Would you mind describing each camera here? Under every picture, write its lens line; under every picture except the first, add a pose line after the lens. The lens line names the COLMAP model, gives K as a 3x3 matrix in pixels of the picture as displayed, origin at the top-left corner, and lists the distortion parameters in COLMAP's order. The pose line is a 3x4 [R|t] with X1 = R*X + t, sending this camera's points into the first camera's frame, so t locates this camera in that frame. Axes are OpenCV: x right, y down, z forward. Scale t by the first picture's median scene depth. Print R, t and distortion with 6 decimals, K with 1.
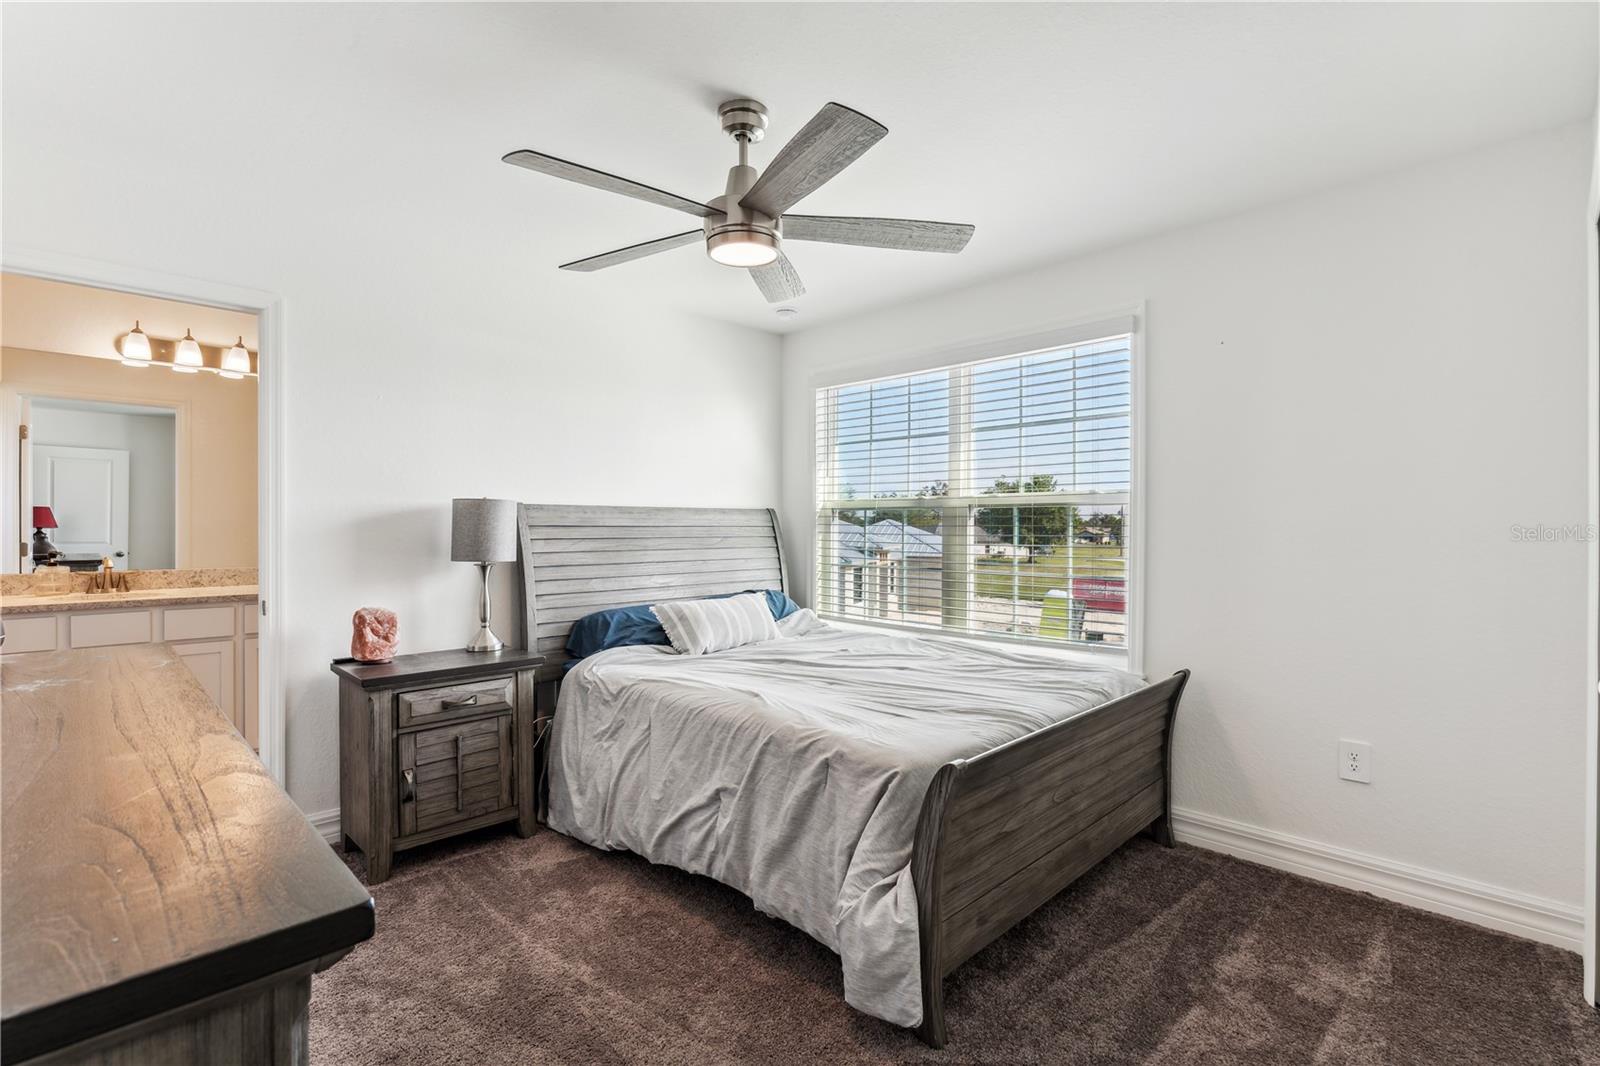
lens RADIAL K [[734.1, 0, 800.0], [0, 734.1, 533.0], [0, 0, 1]] dist [0.000195, 0.000094]
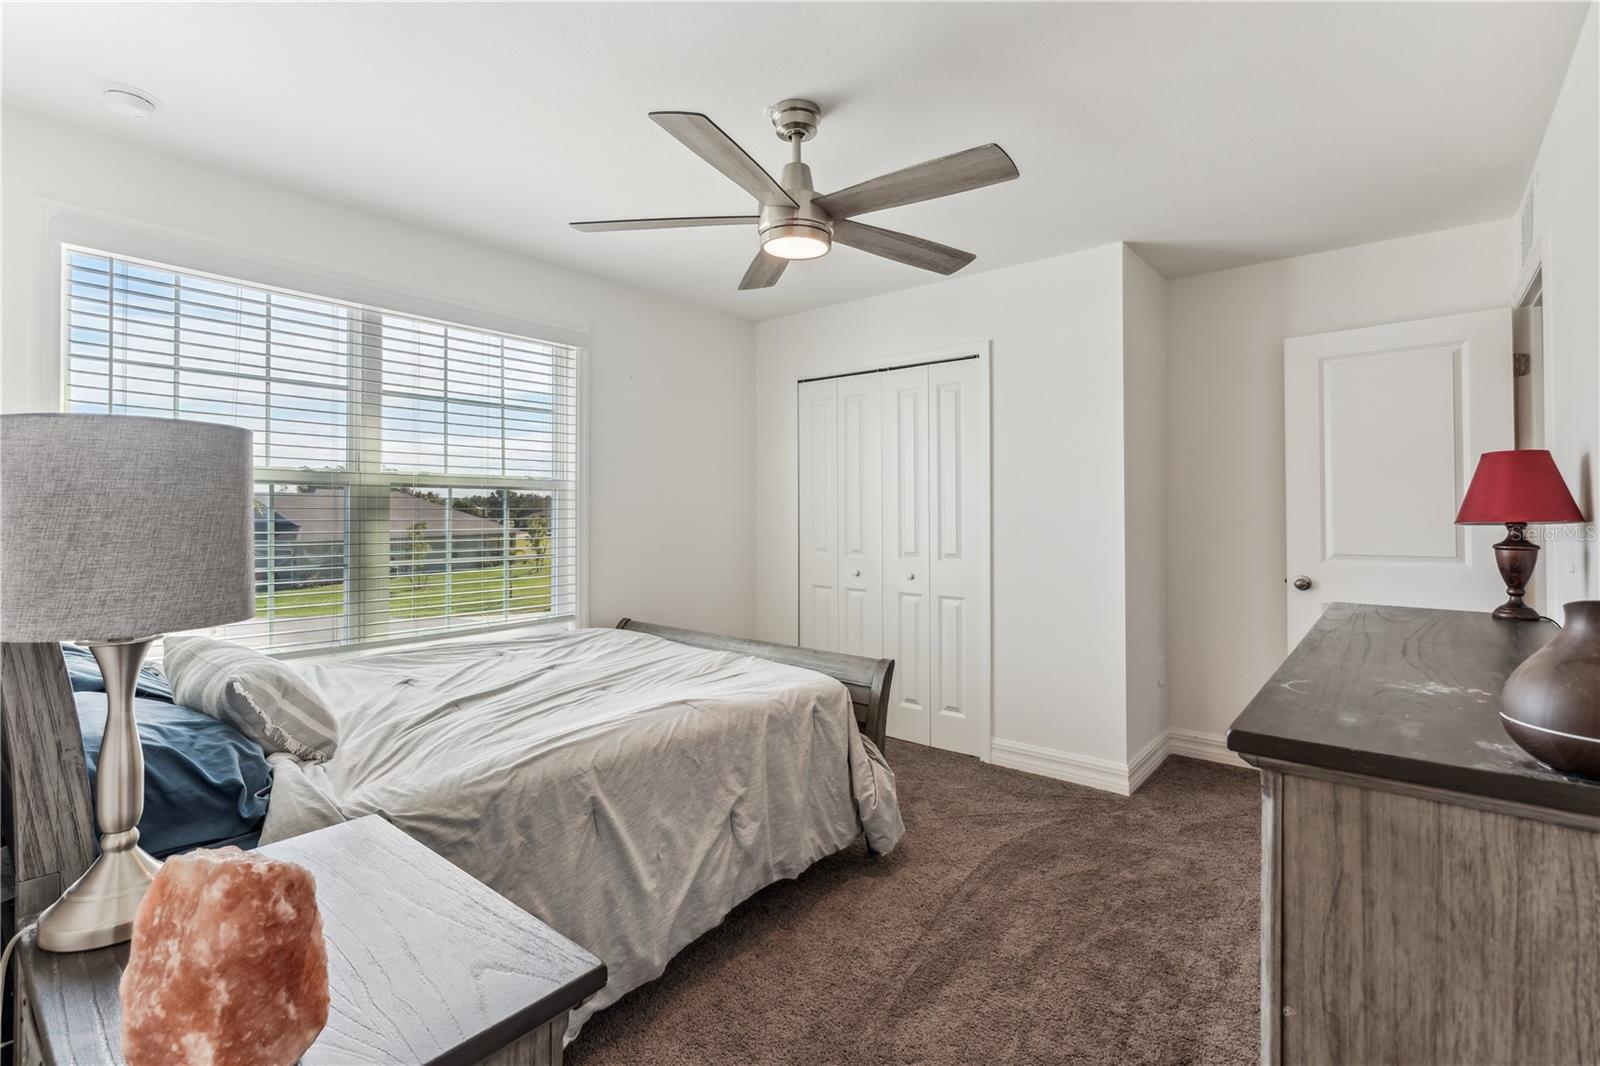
lens RADIAL K [[727.3, 0, 795.6], [0, 727.3, 503.7], [0, 0, 1]] dist [-0.000715, -0.000018]
pose [[-0.090484, 0.007840, 0.995867, -0.765137], [0.009307, 0.999932, -0.007026, -0.007413], [-0.995854, 0.008633, -0.090551, 0.766752]]
